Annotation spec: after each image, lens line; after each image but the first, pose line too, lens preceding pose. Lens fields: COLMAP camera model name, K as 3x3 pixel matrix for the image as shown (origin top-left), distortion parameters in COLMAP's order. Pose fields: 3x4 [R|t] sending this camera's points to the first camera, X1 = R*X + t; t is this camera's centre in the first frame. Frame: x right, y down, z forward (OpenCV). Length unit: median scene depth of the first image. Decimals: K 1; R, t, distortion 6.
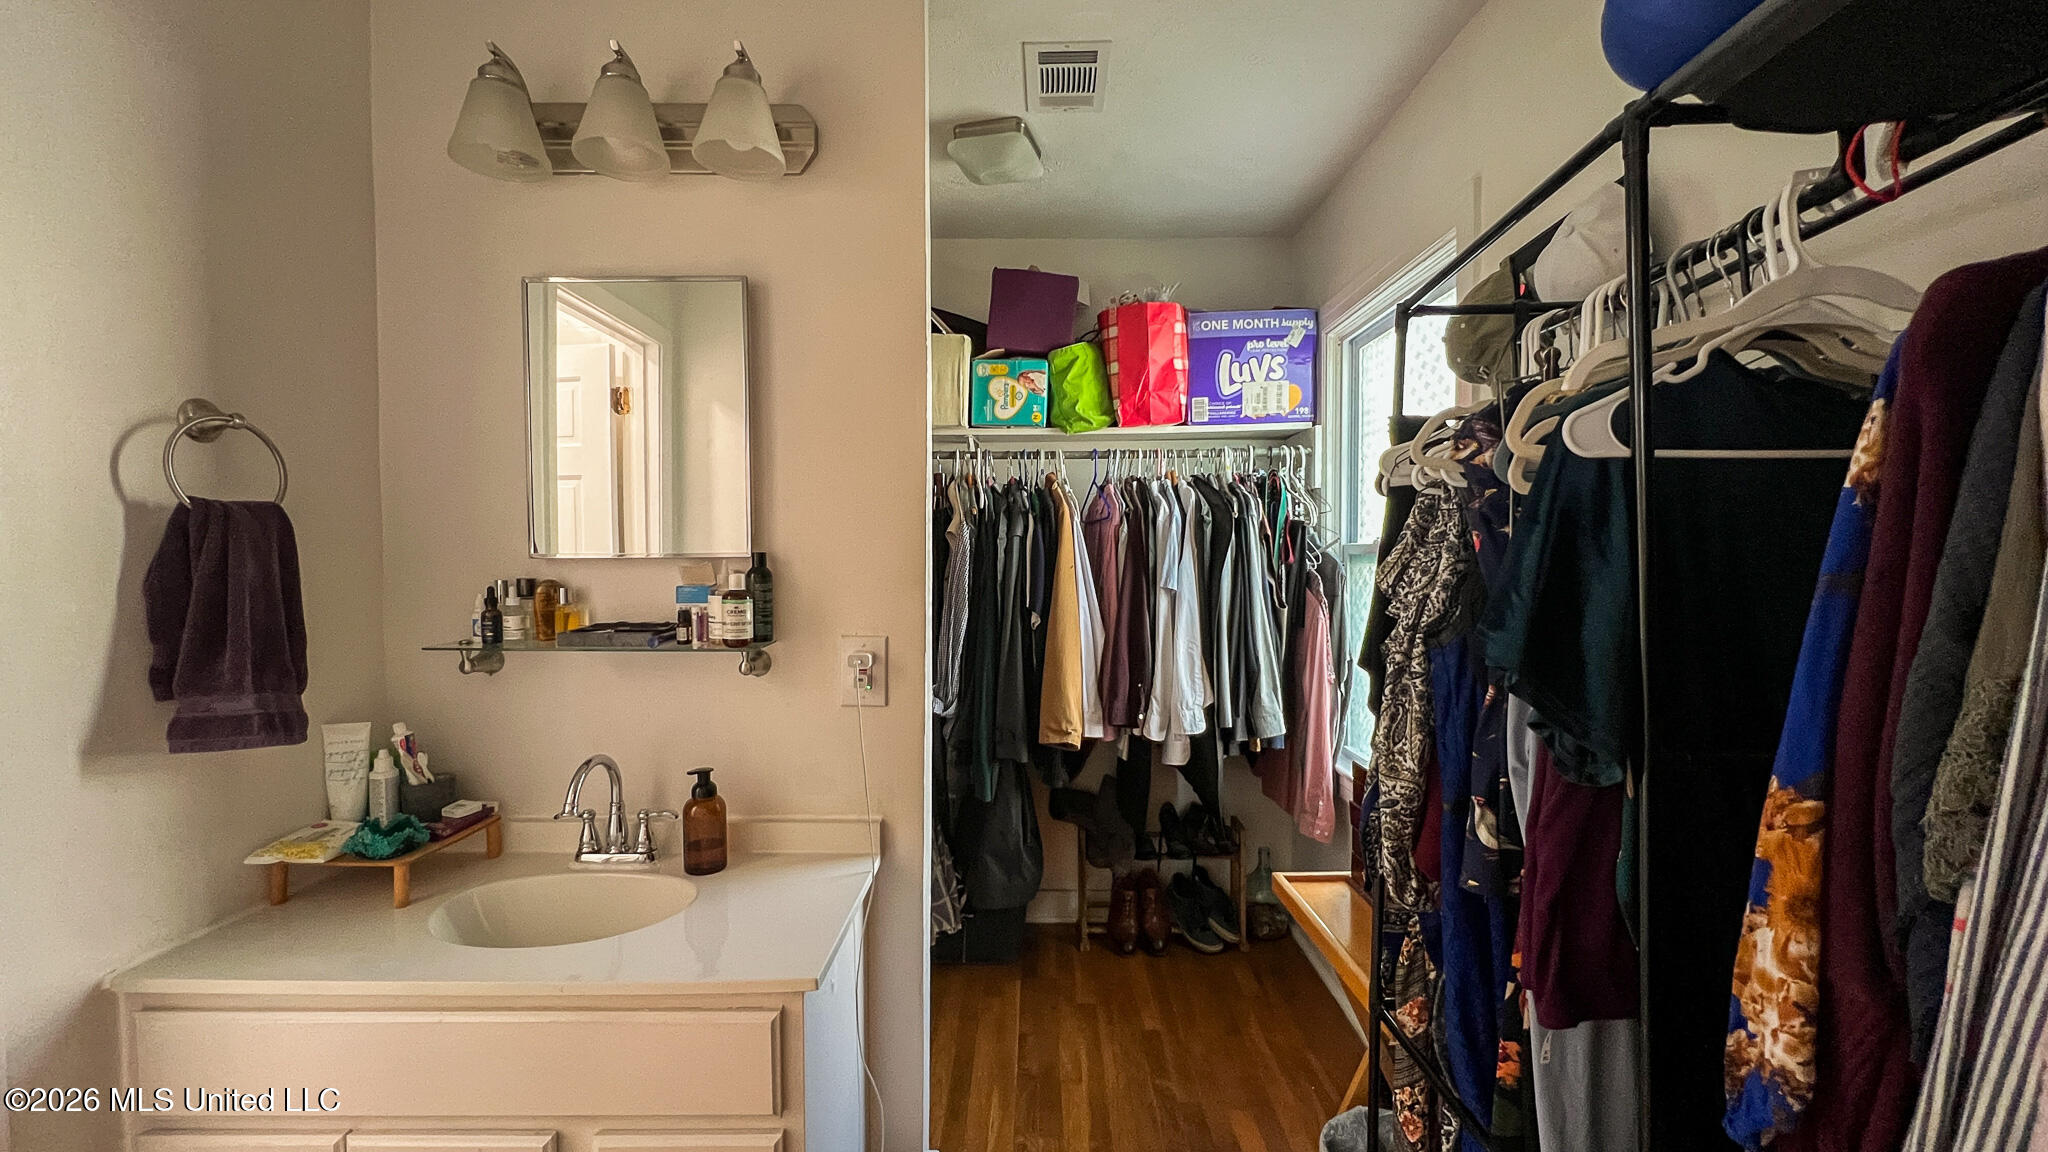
lens RADIAL K [[814.6, 0, 1025.7], [0, 814.6, 576.5], [0, 0, 1]] dist [-0.002284, 0.000482]
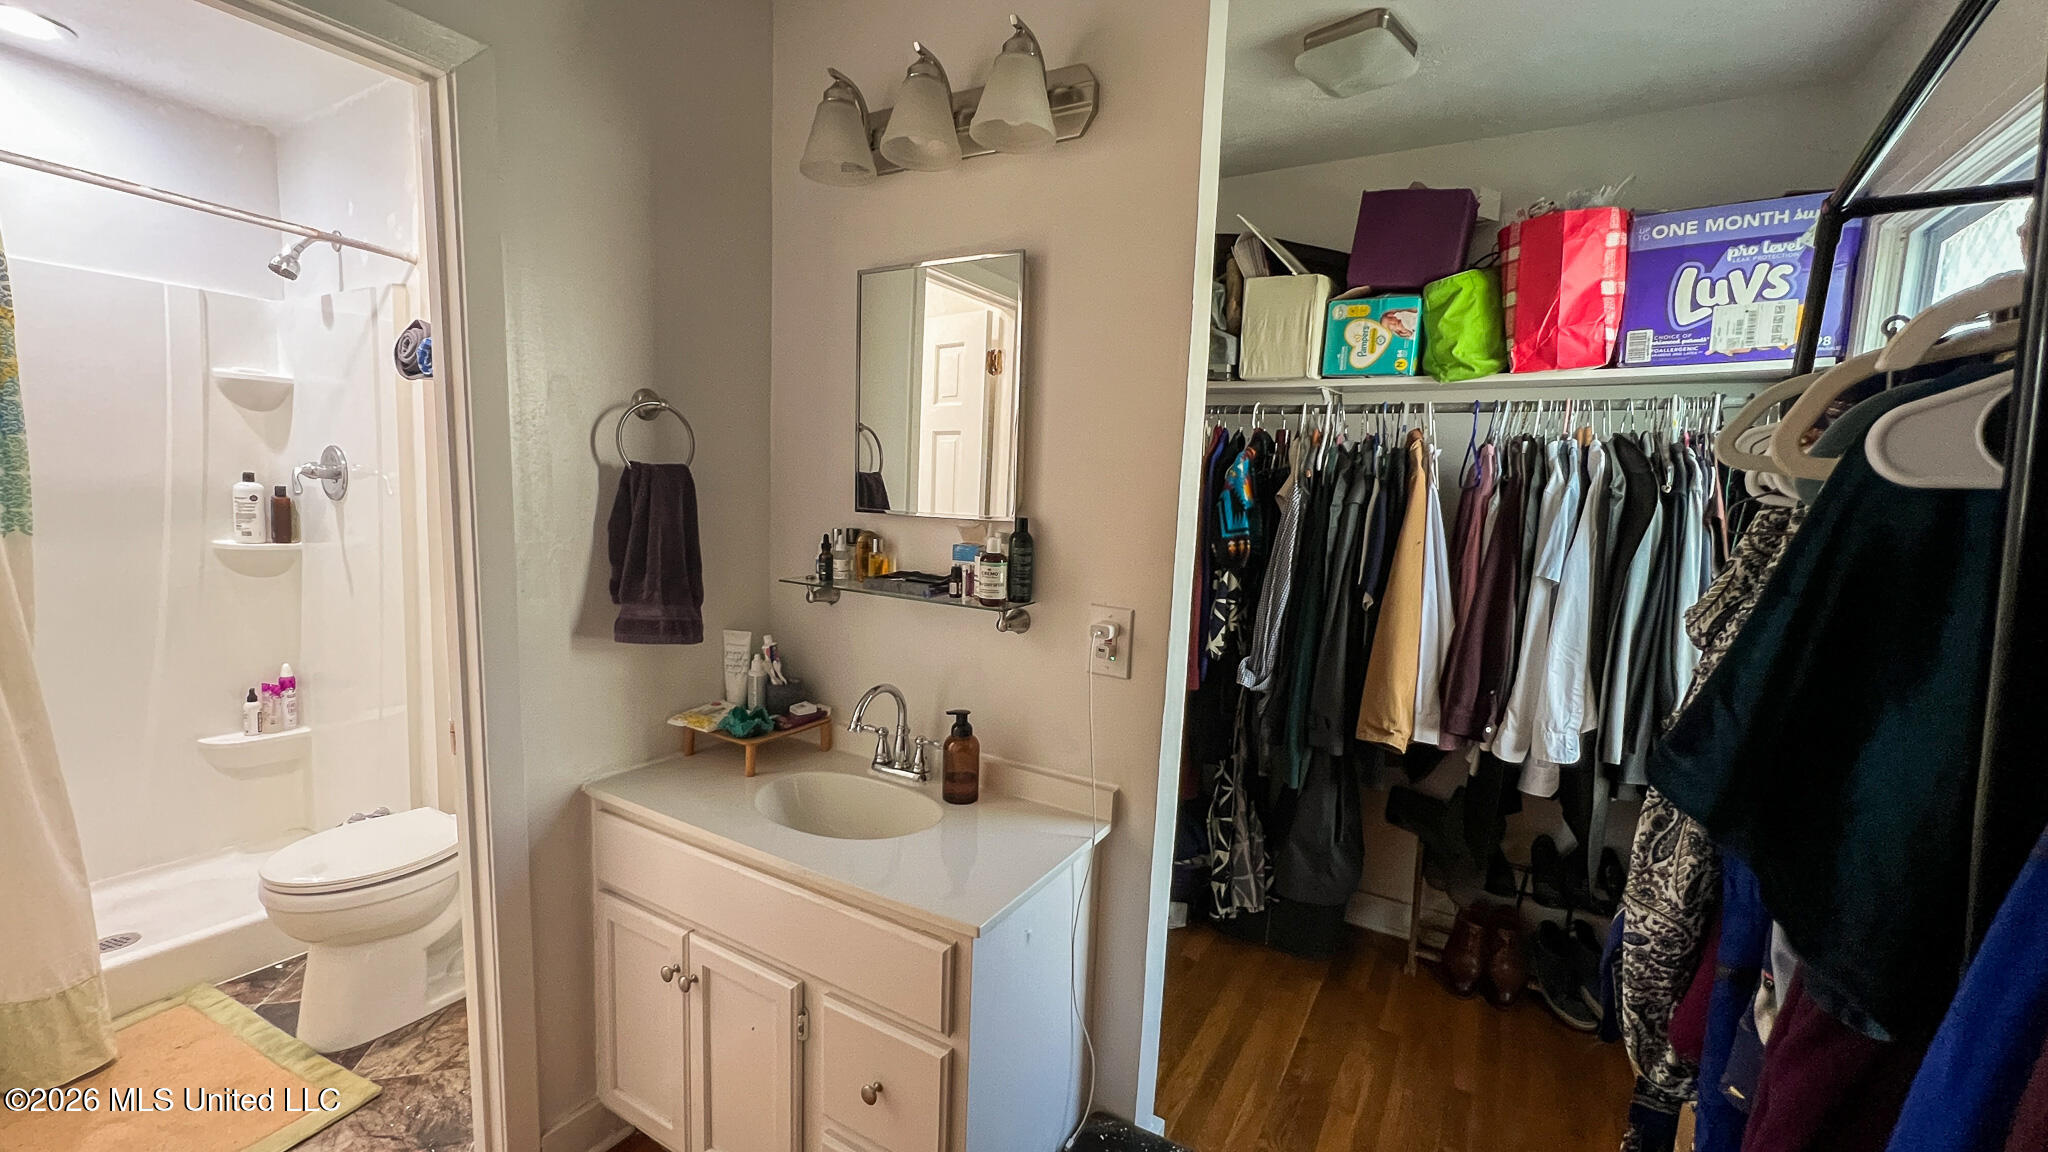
lens RADIAL K [[814.6, 0, 1025.7], [0, 814.6, 576.5], [0, 0, 1]] dist [-0.002284, 0.000482]
pose [[0.865693, 0.091697, -0.492106, 0.197940], [-0.055975, 0.994646, 0.086869, -0.044829], [0.497436, -0.047657, 0.866190, 0.084545]]
